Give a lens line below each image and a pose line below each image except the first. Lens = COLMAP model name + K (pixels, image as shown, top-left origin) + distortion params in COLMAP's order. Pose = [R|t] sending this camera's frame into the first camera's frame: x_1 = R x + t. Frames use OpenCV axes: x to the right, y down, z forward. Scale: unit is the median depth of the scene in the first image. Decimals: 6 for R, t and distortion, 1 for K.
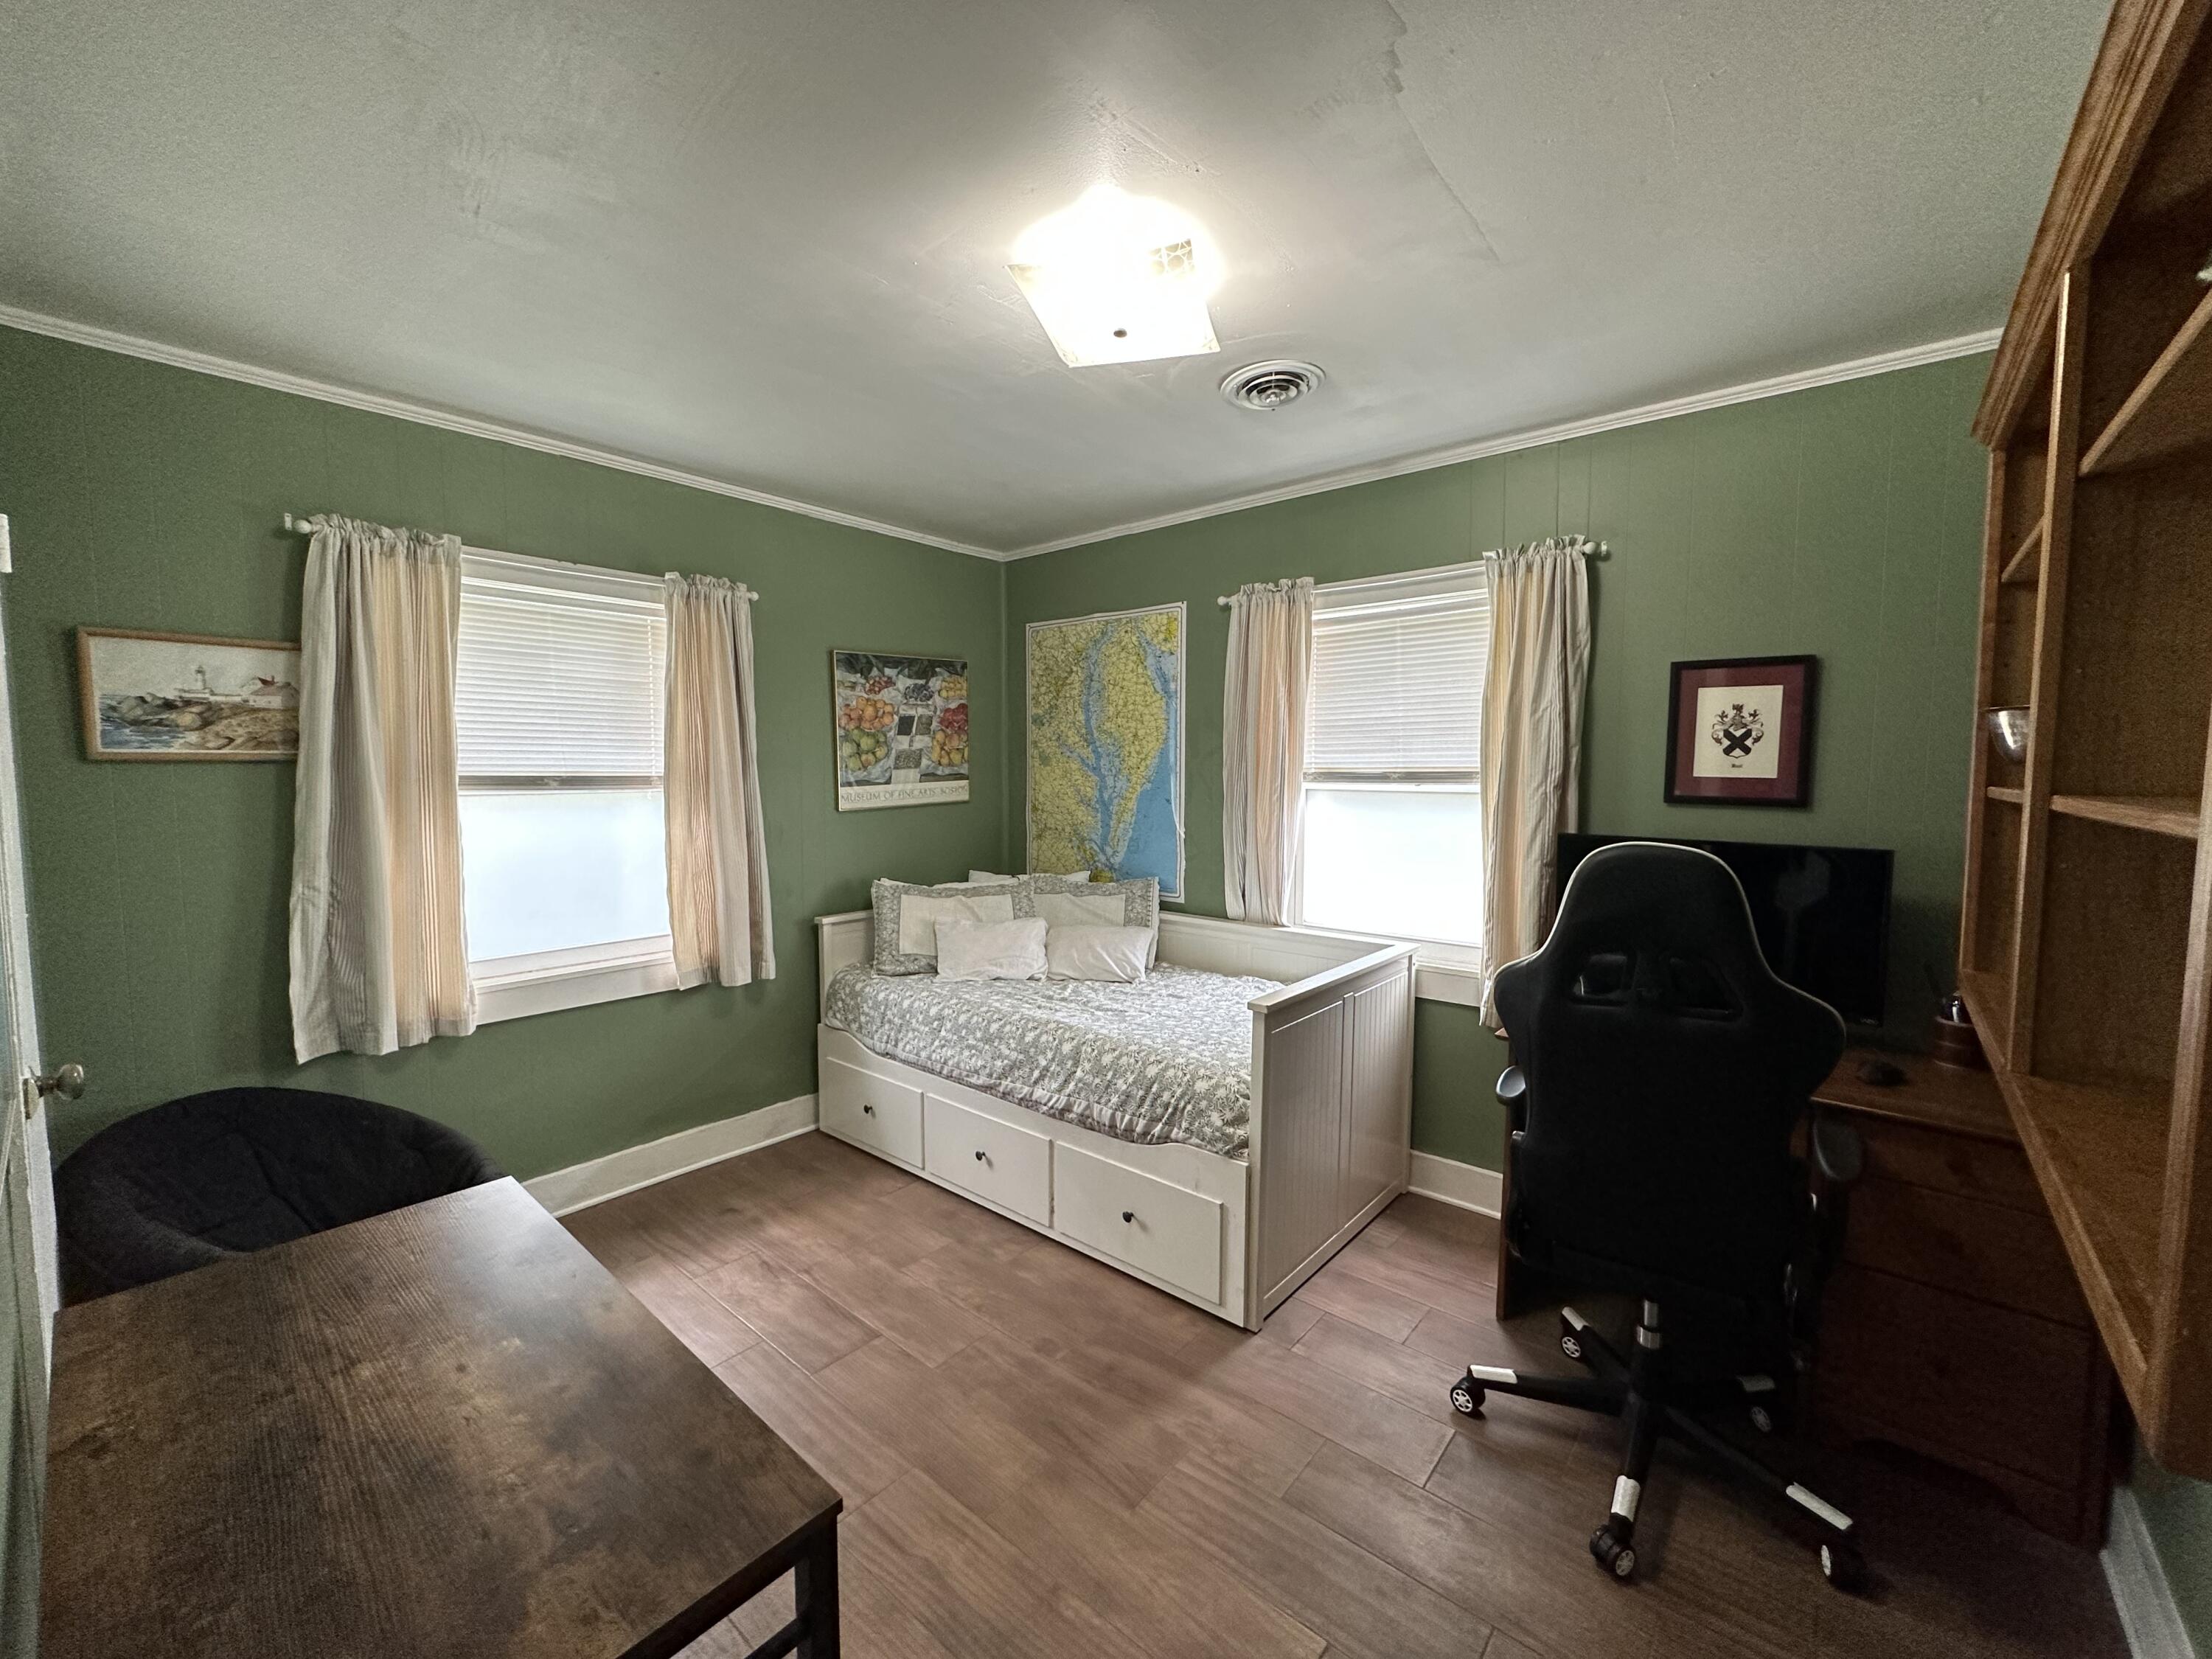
lens RADIAL K [[880.7, 0, 1111.0], [0, 880.7, 832.1], [0, 0, 1]] dist [-0.003518, 0.000545]
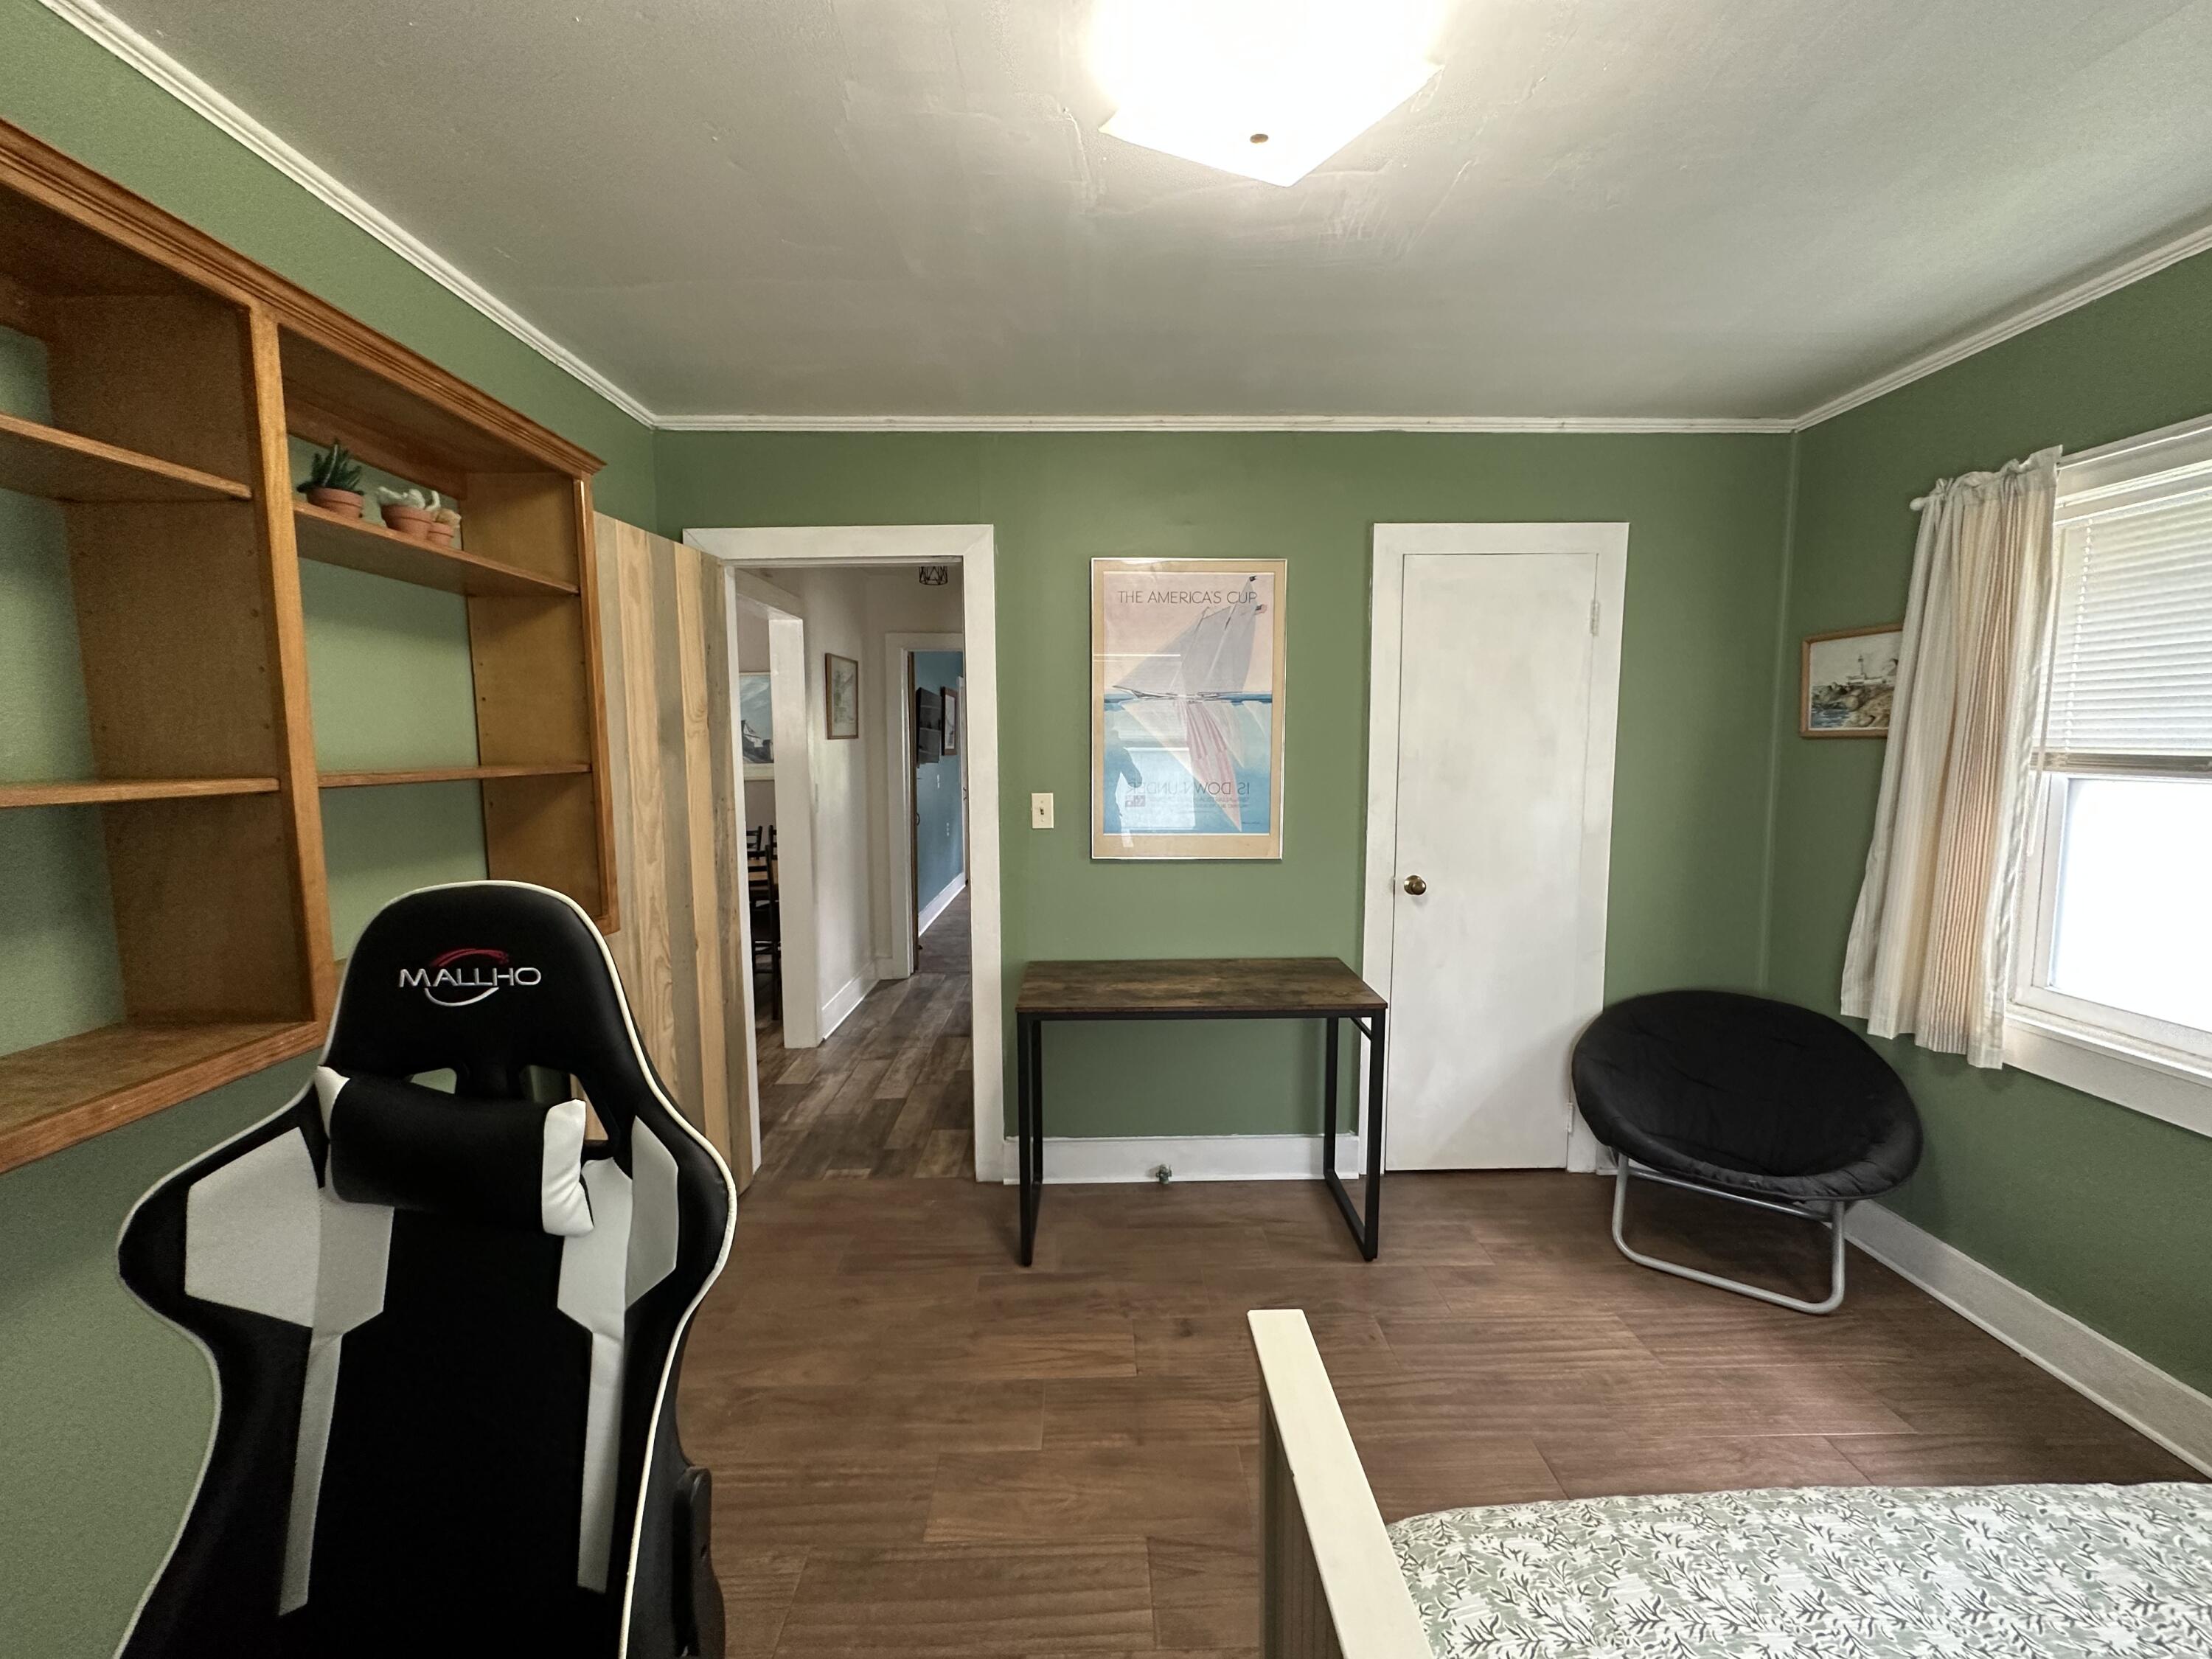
lens RADIAL K [[880.7, 0, 1114.2], [0, 880.7, 820.7], [0, 0, 1]] dist [-0.003518, 0.000545]
pose [[-0.746798, 0.053587, -0.662888, 0.500980], [-0.060274, 0.987193, 0.147706, -0.084864], [0.662314, 0.150262, -0.734004, 1.239662]]
